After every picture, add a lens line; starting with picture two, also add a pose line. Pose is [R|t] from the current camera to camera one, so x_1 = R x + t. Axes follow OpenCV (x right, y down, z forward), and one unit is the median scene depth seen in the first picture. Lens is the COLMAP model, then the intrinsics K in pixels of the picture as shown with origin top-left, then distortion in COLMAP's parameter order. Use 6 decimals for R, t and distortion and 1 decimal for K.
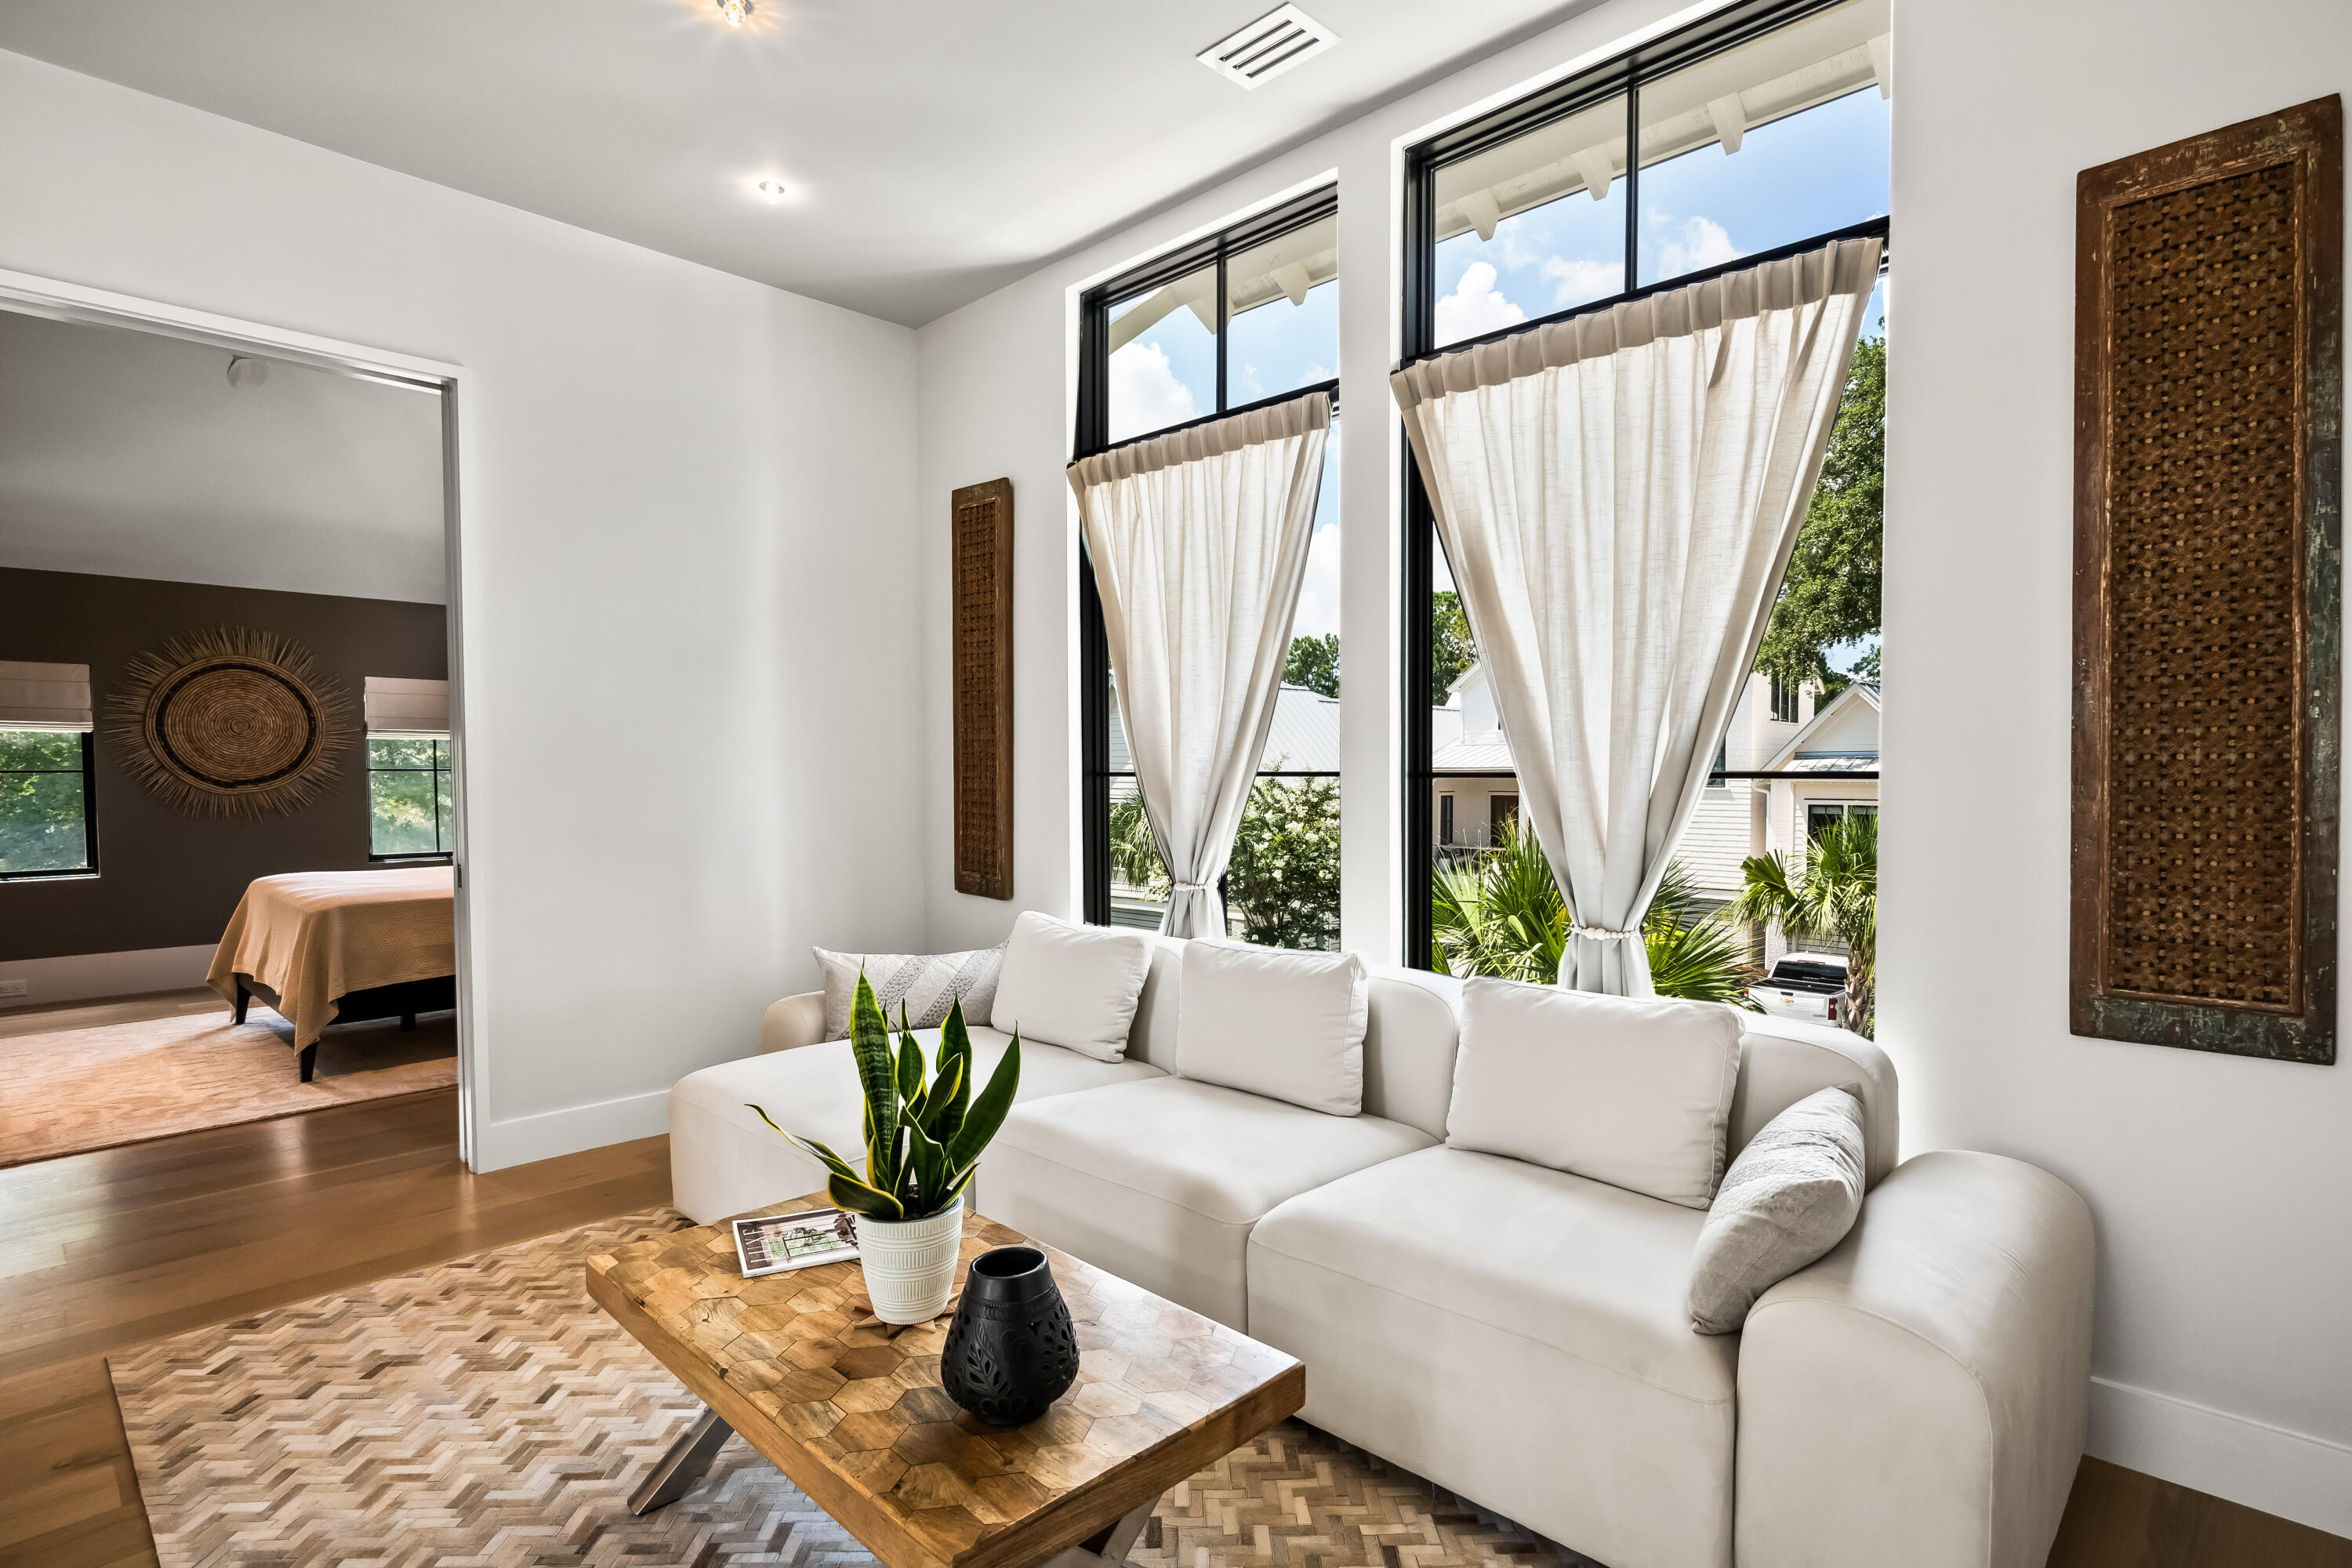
lens RADIAL K [[1167.3, 0, 1173.6], [0, 1167.3, 799.1], [0, 0, 1]] dist [-0.001577, -0.000198]
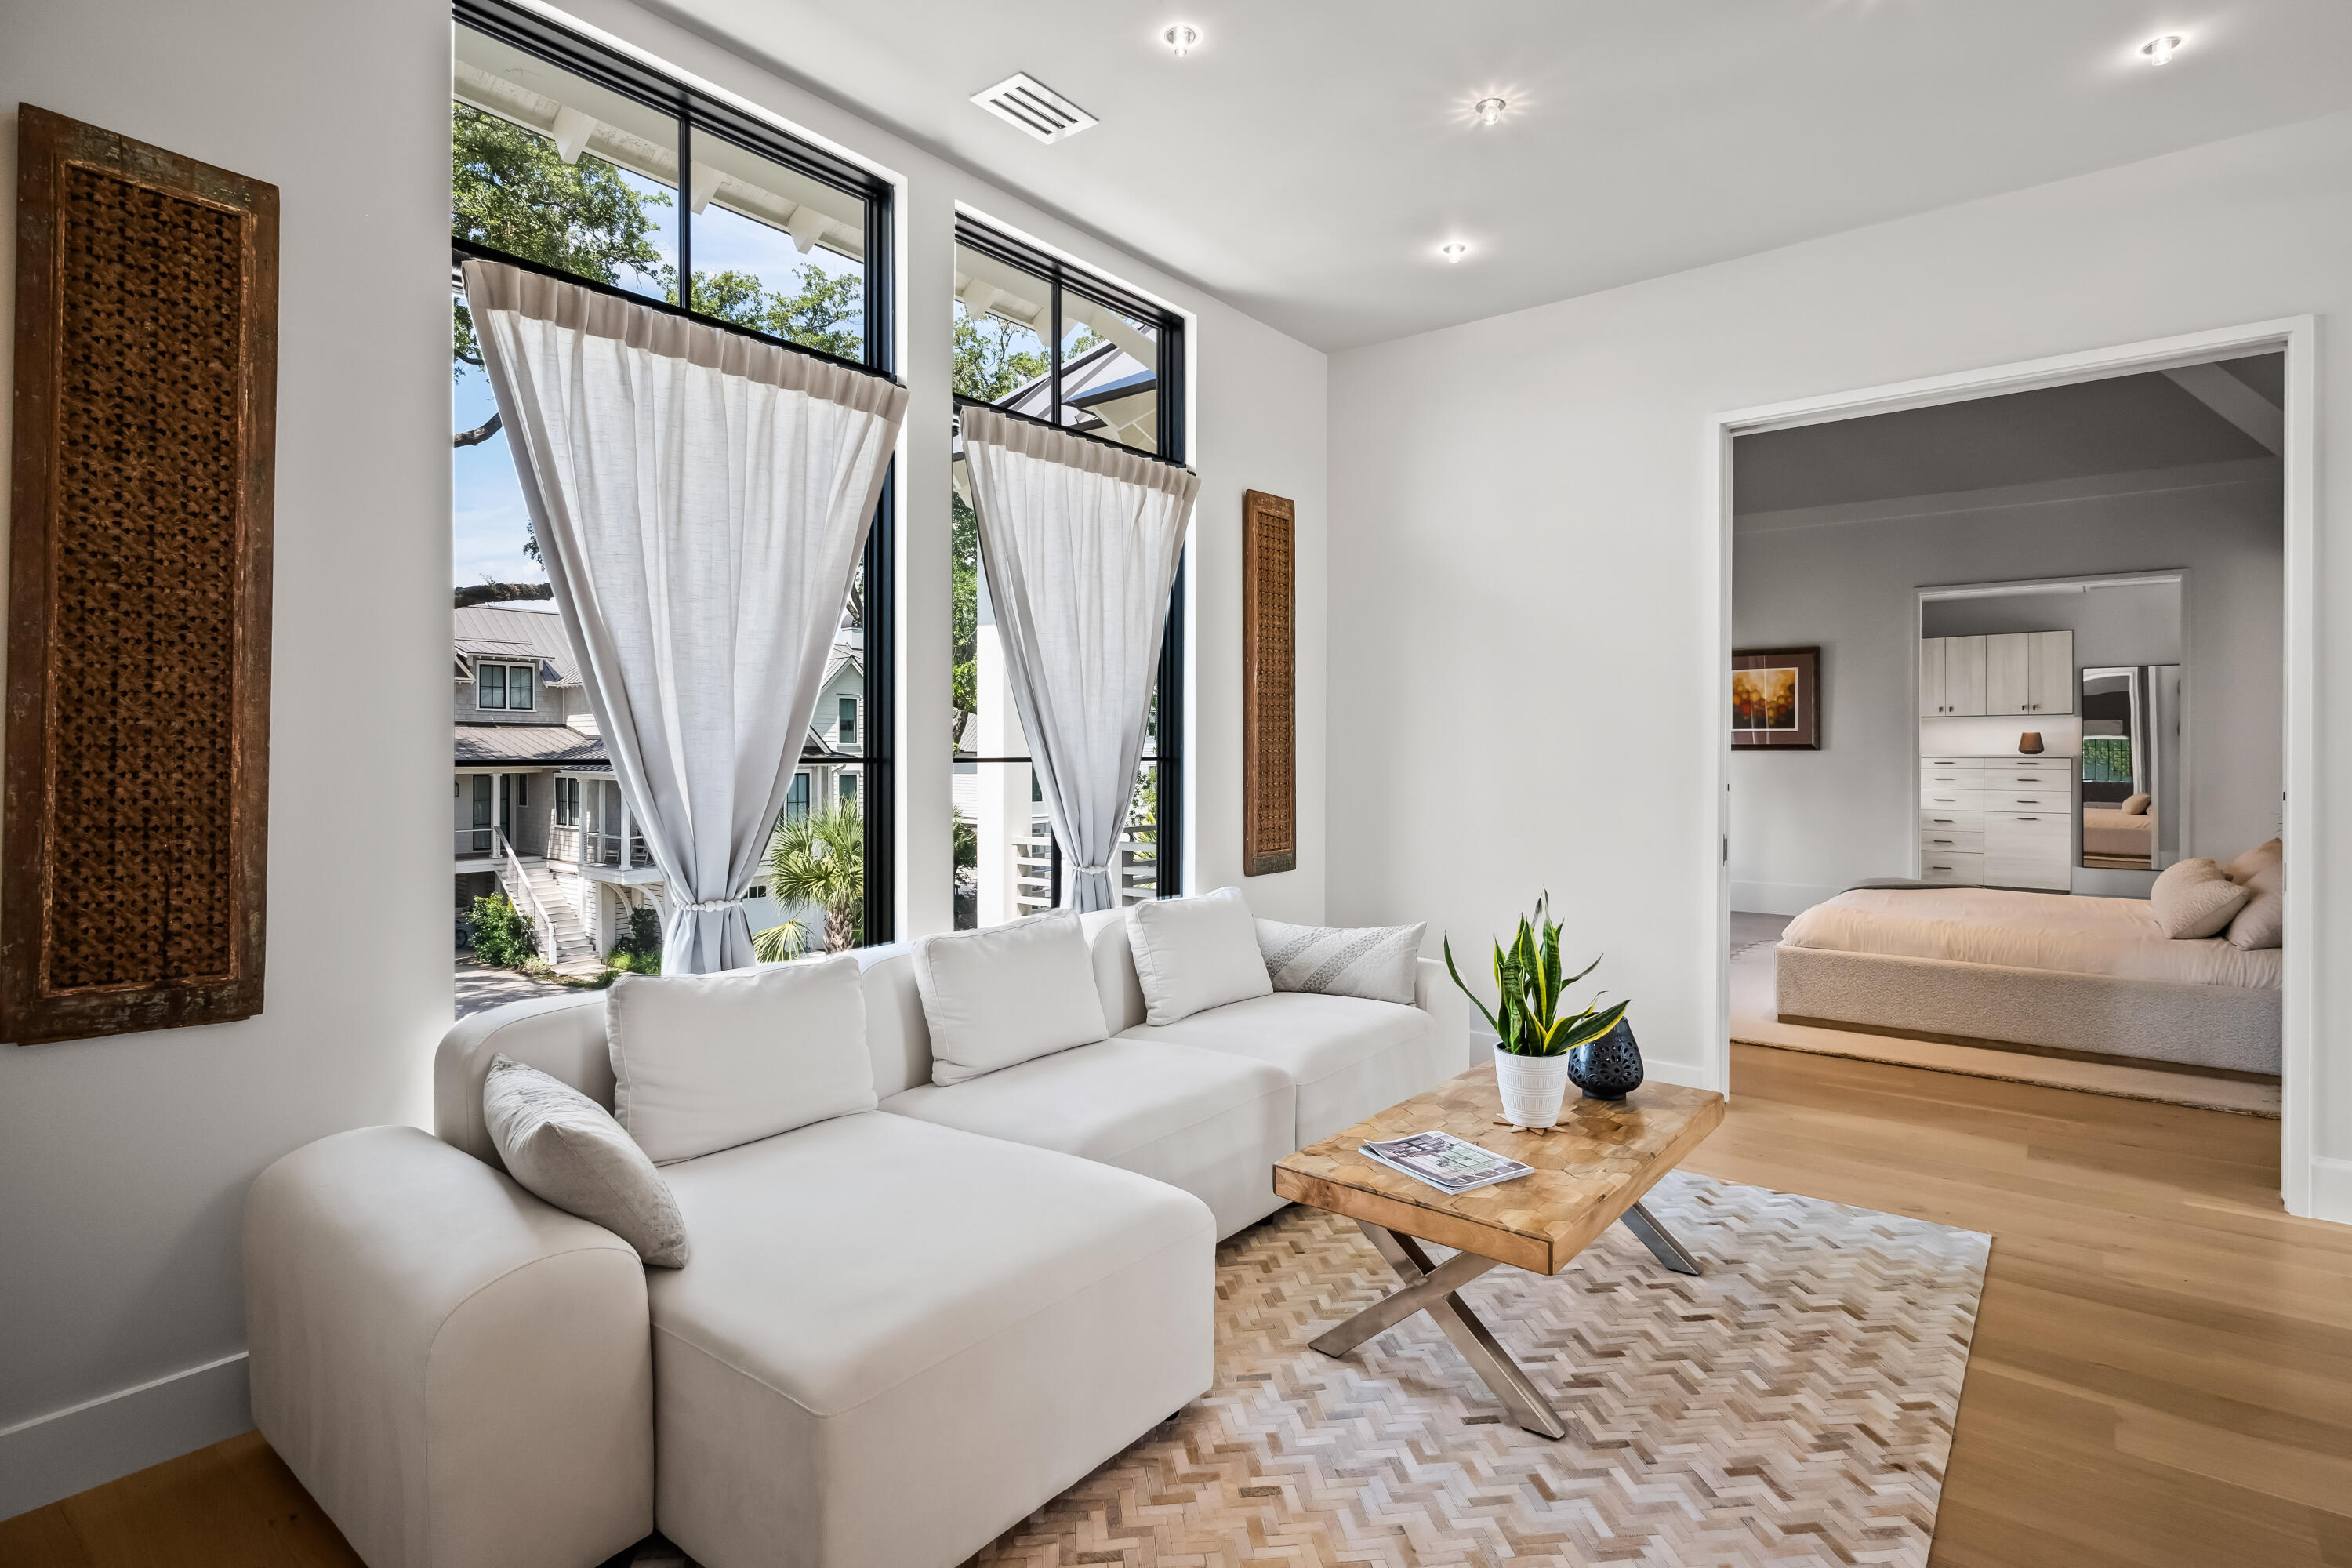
lens RADIAL K [[1160.7, 0, 1172.4], [0, 1160.7, 769.4], [0, 0, 1]] dist [-0.030764, -0.000090]
pose [[-0.103674, -0.006346, 0.994591, -0.870241], [0.031614, 0.999453, 0.009673, -0.016040], [-0.994109, 0.032446, -0.103417, 0.854156]]
